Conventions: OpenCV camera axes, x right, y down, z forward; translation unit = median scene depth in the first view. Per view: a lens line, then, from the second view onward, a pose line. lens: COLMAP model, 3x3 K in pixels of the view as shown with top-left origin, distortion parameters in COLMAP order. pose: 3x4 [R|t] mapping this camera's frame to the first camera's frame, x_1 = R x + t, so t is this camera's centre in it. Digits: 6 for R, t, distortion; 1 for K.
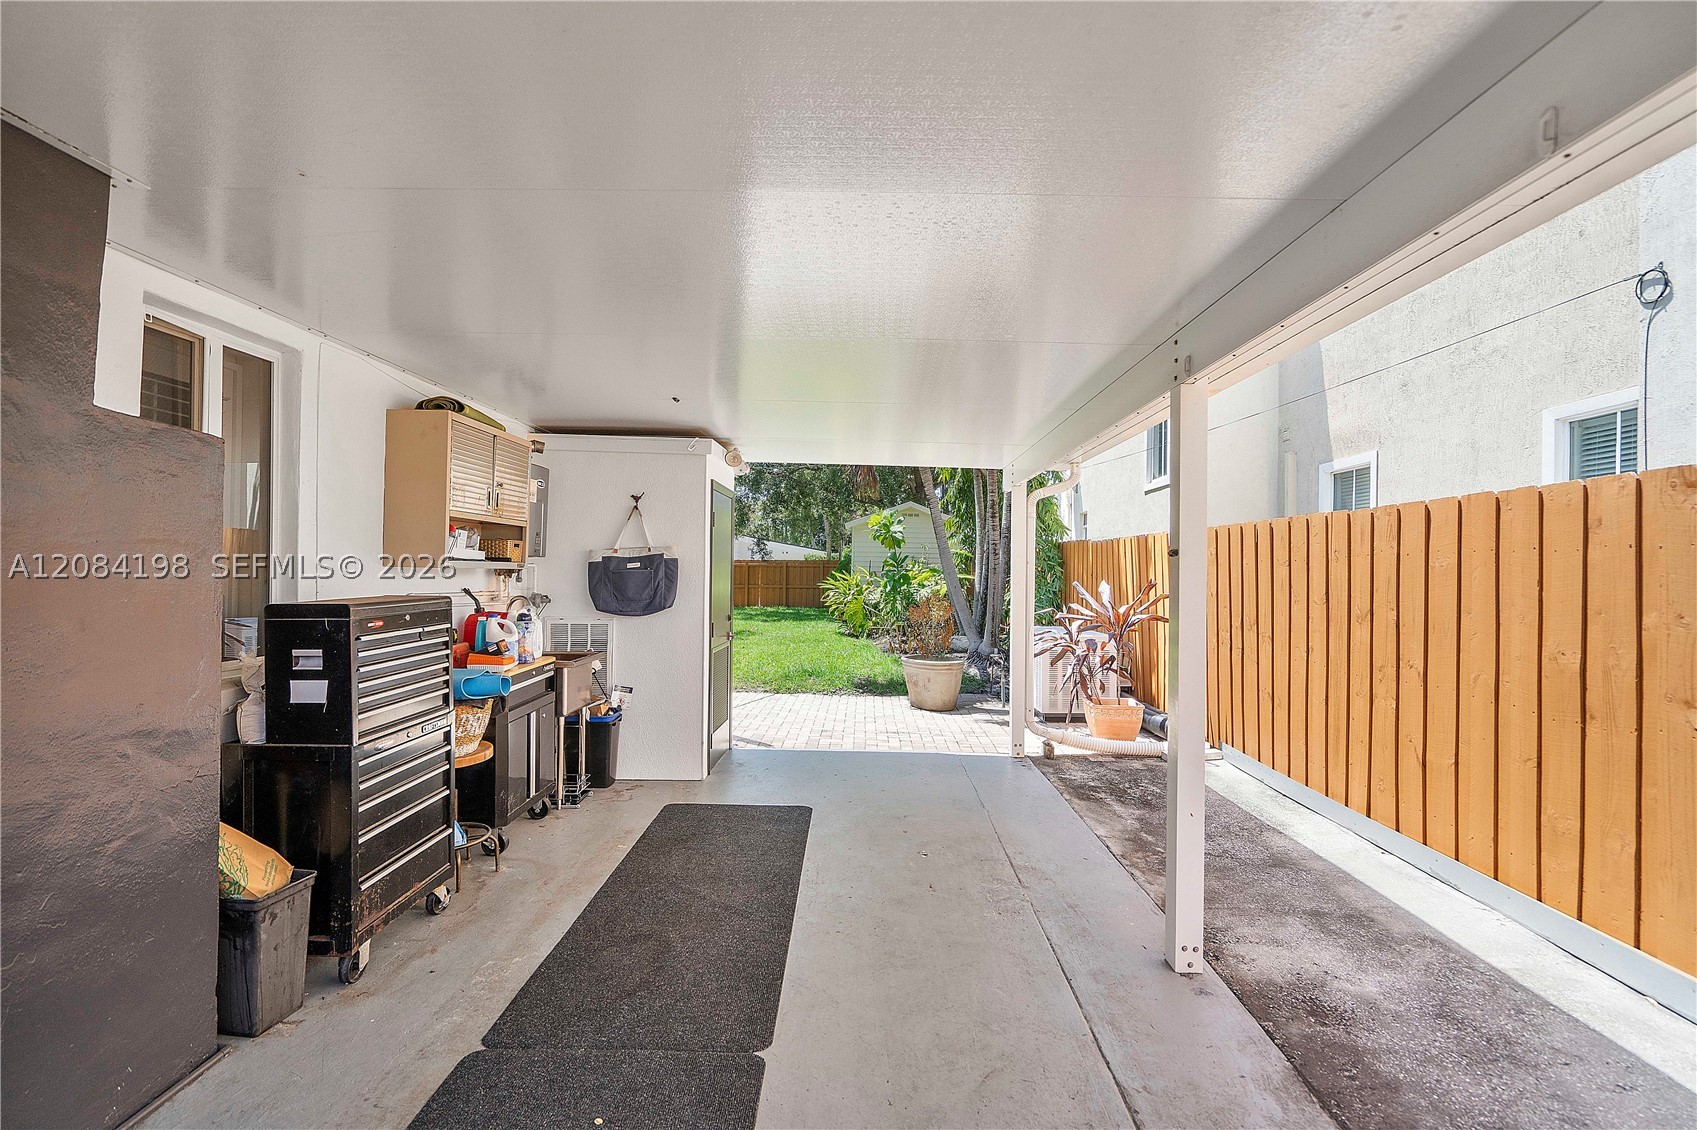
lens RADIAL K [[784.8, 0, 848.5], [0, 784.8, 562.6], [0, 0, 1]] dist [-0.012757, 0.002963]
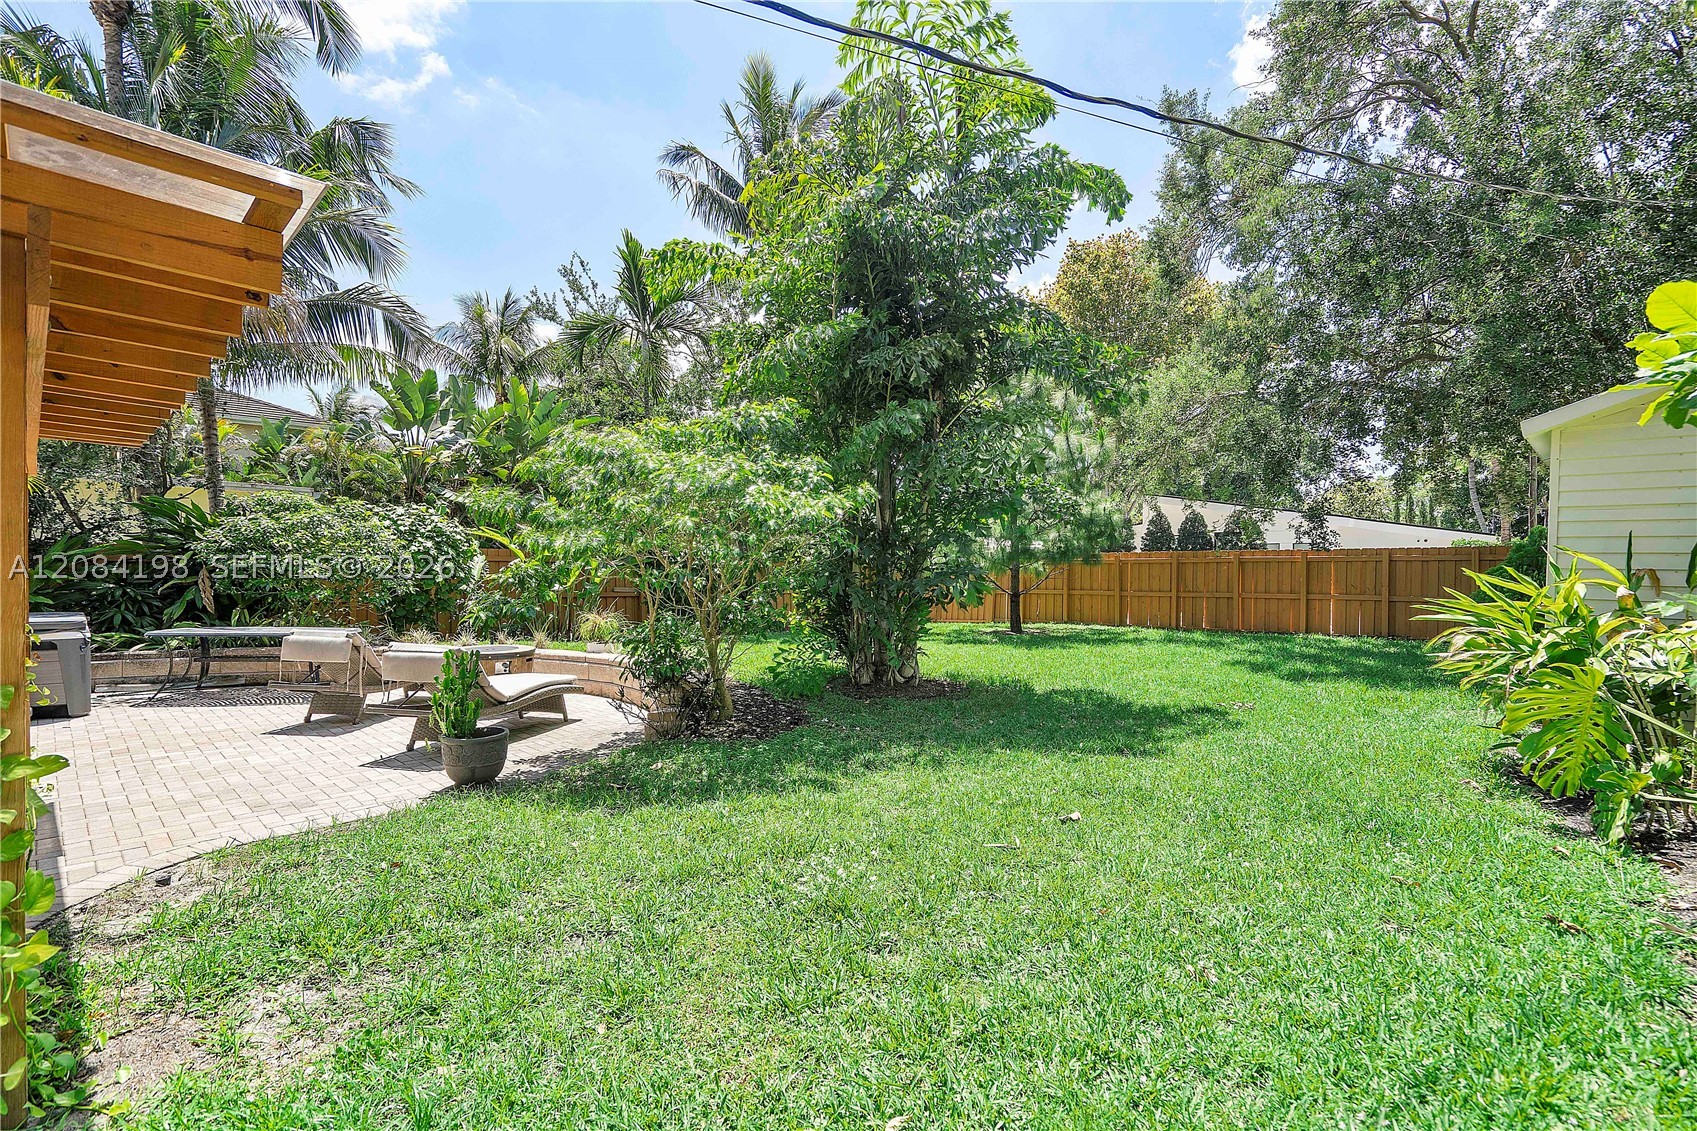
lens RADIAL K [[784.8, 0, 847.5], [0, 784.8, 567.8], [0, 0, 1]] dist [-0.012757, 0.002963]
pose [[0.732836, -0.008905, -0.680347, 0.010588], [0.005717, 0.999960, -0.006929, 0.010824], [0.680381, 0.001188, 0.732857, 0.593495]]
